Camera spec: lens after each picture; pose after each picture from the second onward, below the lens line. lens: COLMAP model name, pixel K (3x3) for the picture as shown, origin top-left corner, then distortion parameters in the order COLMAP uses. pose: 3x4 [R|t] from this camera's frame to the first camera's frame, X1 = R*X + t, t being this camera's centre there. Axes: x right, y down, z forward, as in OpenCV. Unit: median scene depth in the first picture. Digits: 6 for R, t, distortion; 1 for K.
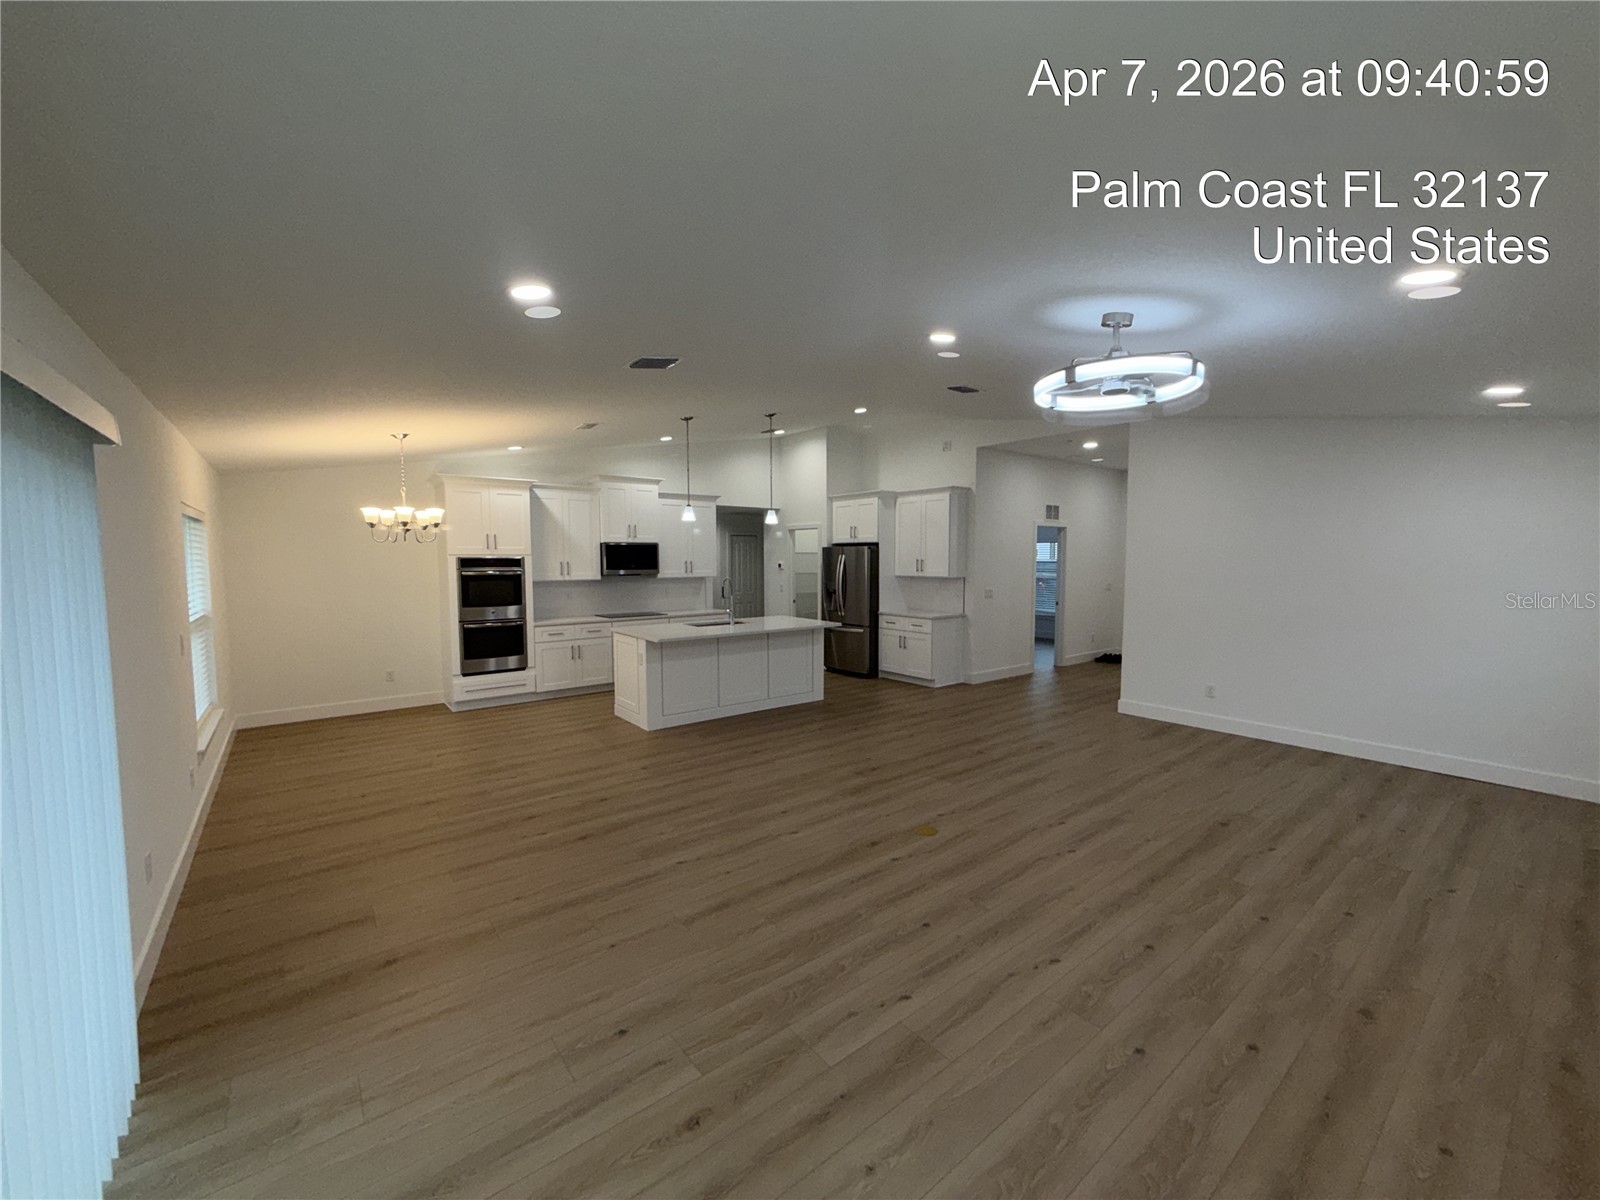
lens RADIAL K [[635.6, 0, 797.6], [0, 635.6, 601.3], [0, 0, 1]] dist [0.002580, -0.000703]
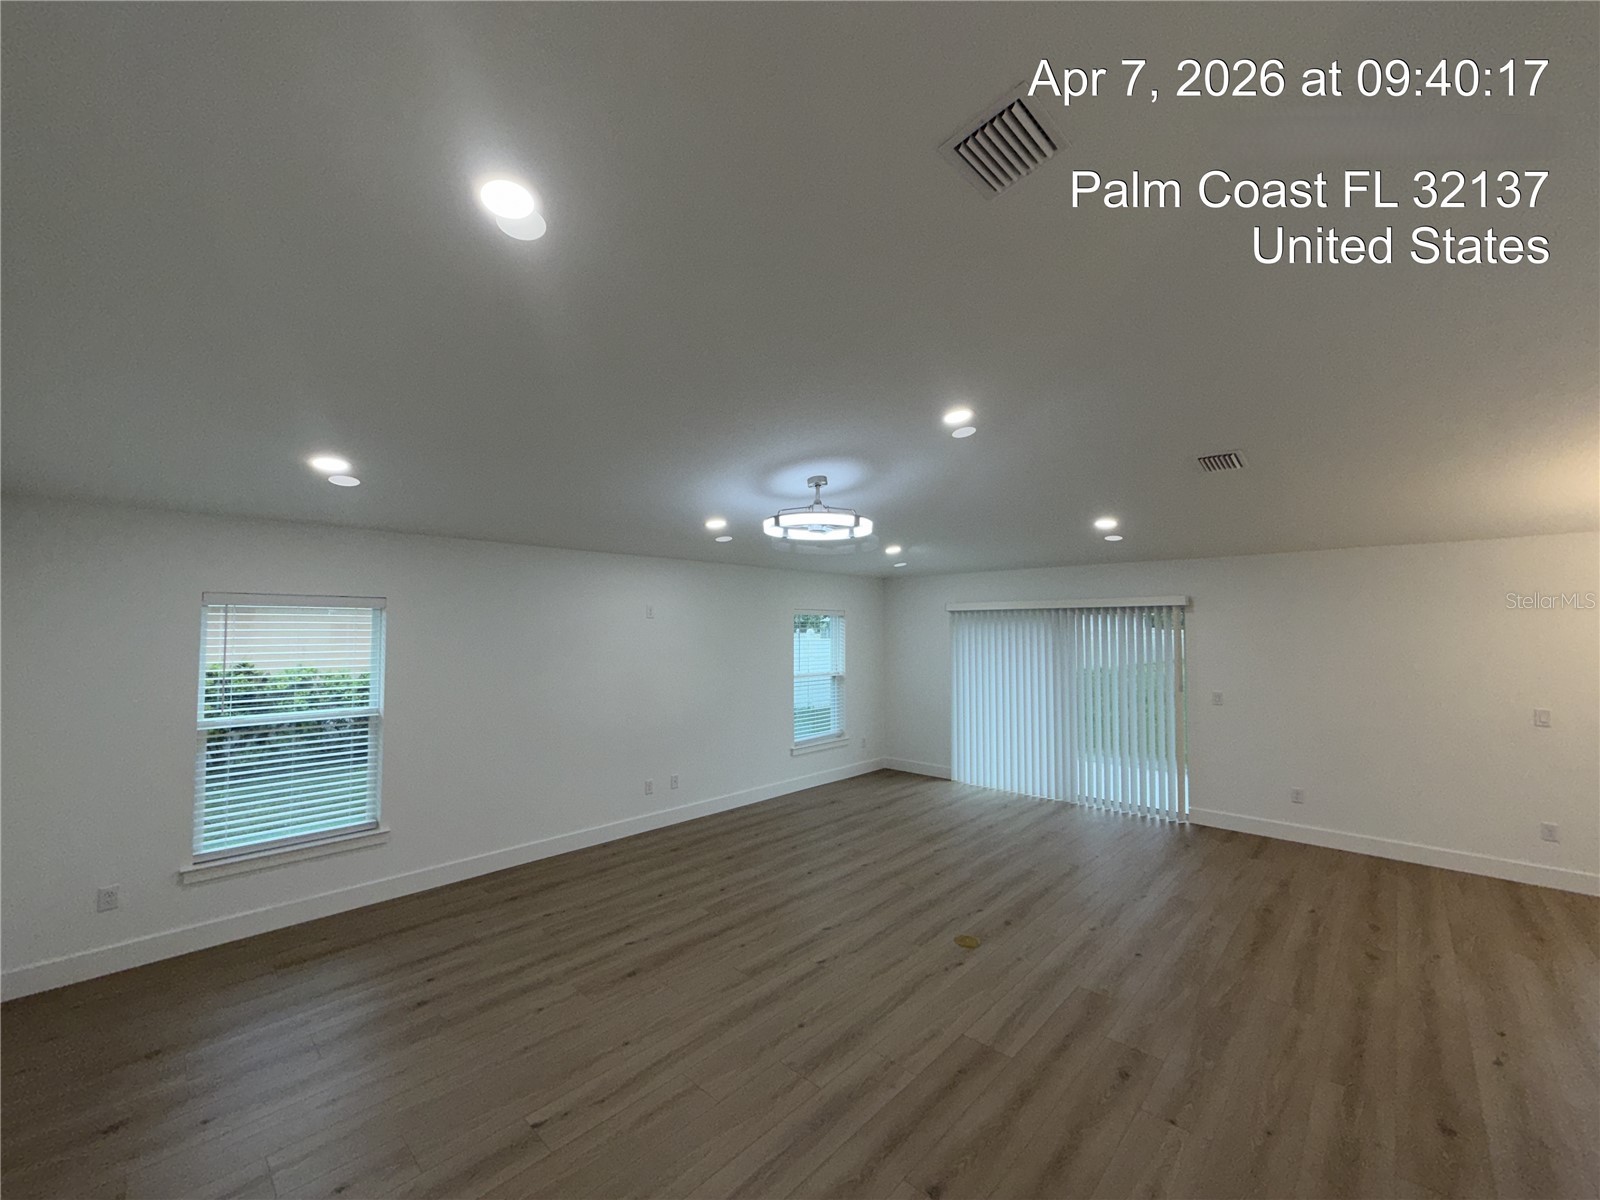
lens RADIAL K [[635.6, 0, 801.1], [0, 635.6, 608.2], [0, 0, 1]] dist [0.002580, -0.000703]
pose [[-0.988532, -0.002481, -0.150992, 0.352868], [-0.007651, 0.999404, 0.033671, -0.097849], [0.150818, 0.034440, -0.987961, 1.126710]]
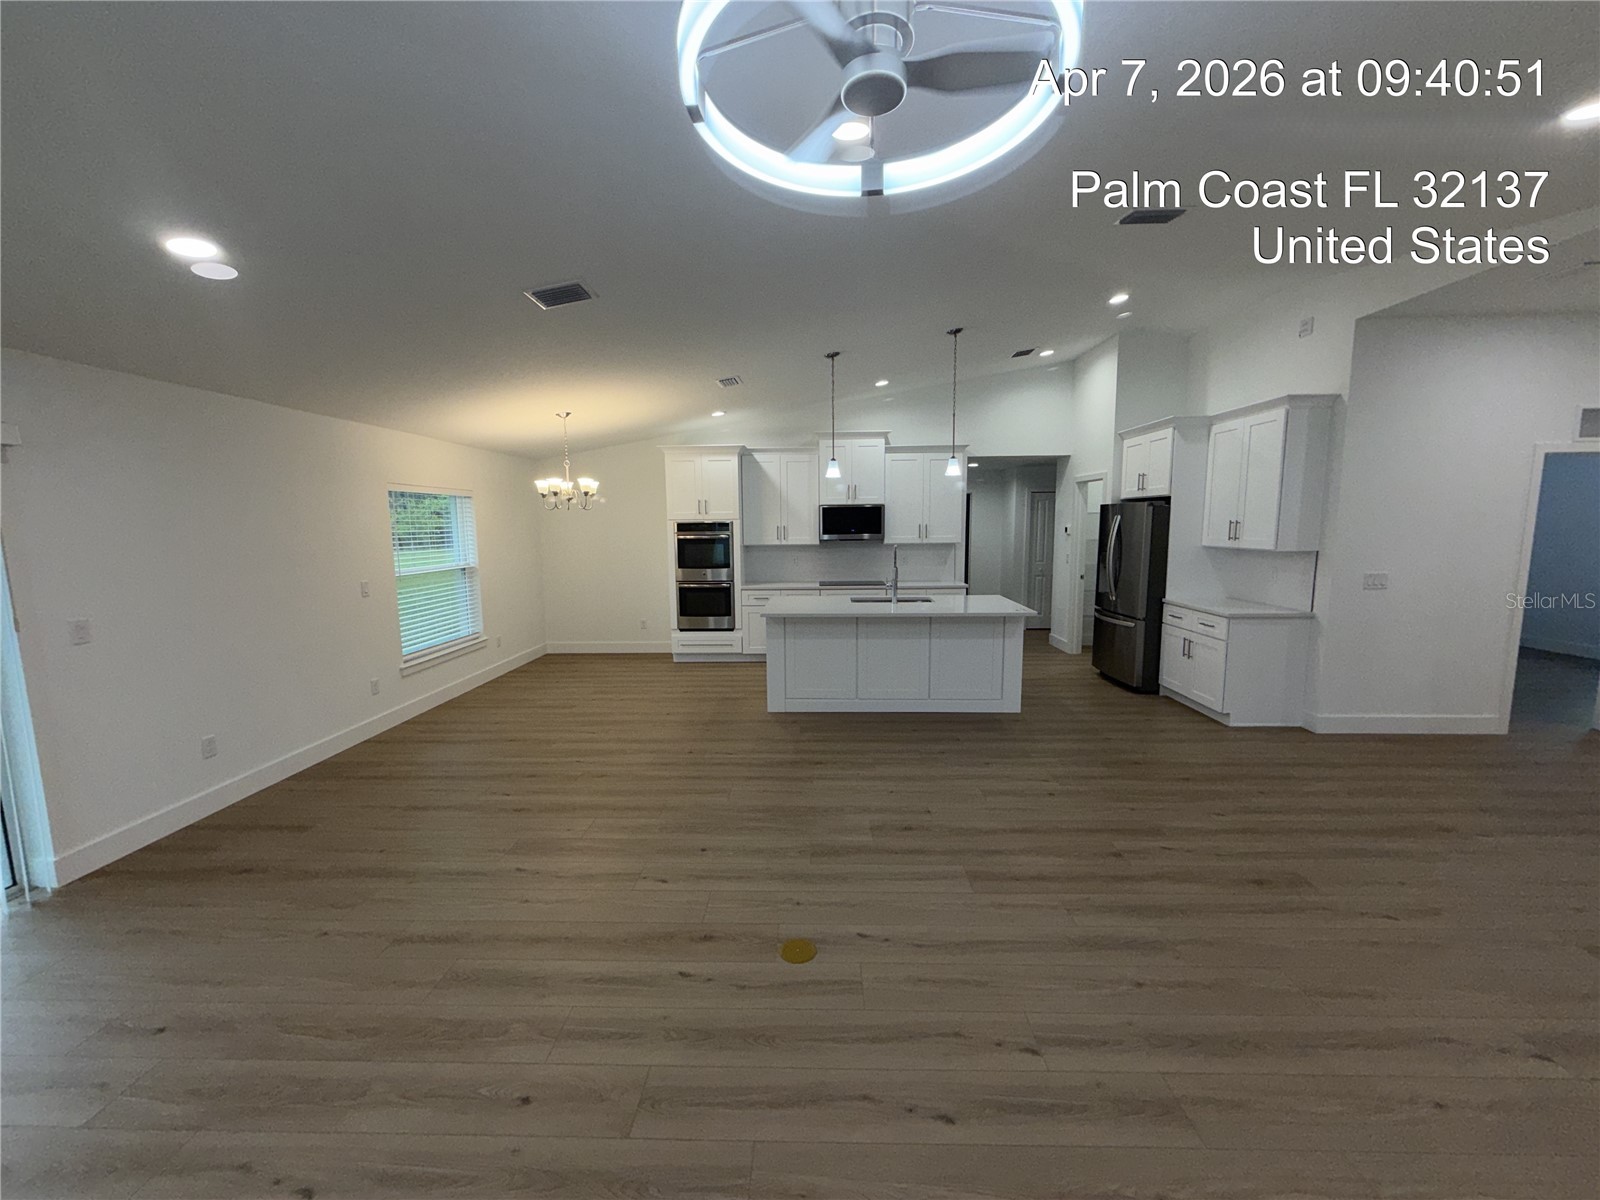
lens RADIAL K [[635.6, 0, 798.9], [0, 635.6, 599.1], [0, 0, 1]] dist [0.002580, -0.000703]
pose [[0.767572, 0.072126, -0.636892, 0.349753], [-0.036329, 0.996947, 0.069117, -0.021742], [0.639933, -0.029915, 0.767849, 0.311194]]
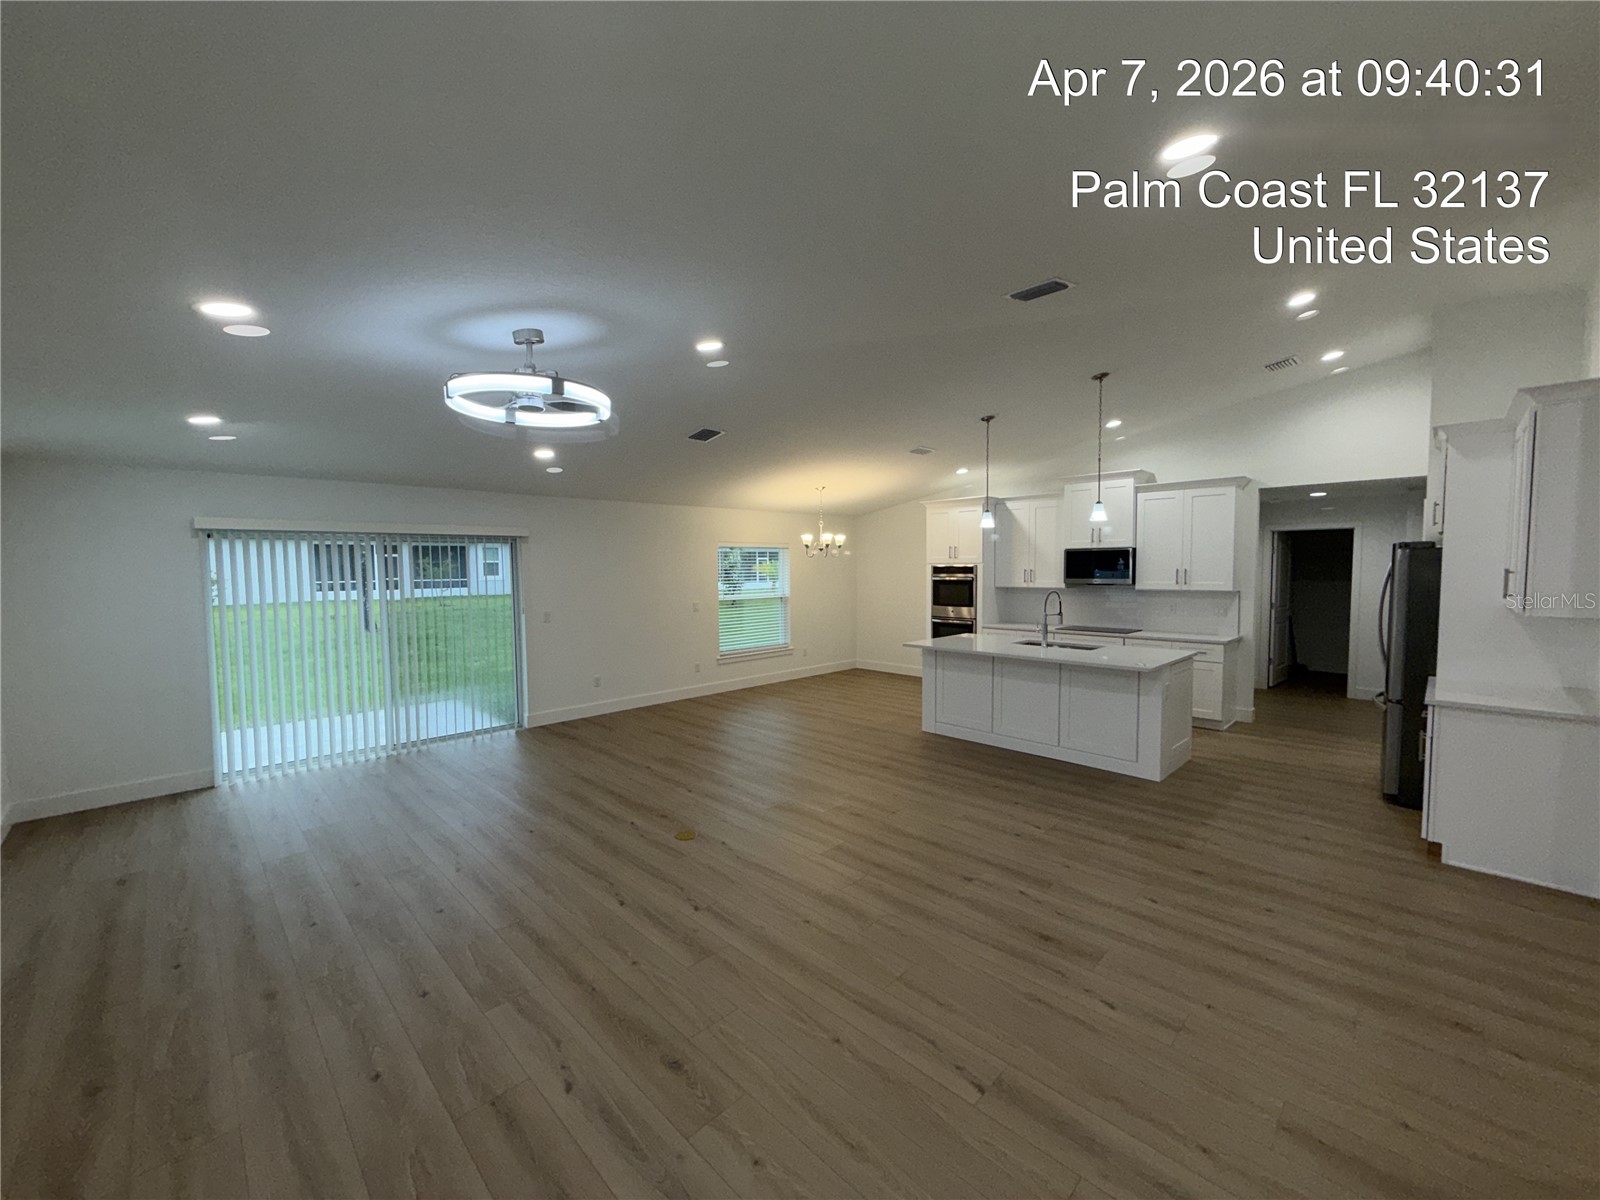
lens RADIAL K [[635.6, 0, 799.4], [0, 635.6, 596.5], [0, 0, 1]] dist [0.002580, -0.000703]
pose [[0.114390, 0.050097, -0.992172, 0.736283], [-0.059545, 0.997278, 0.043490, -0.049519], [0.991650, 0.054104, 0.117061, 0.623697]]
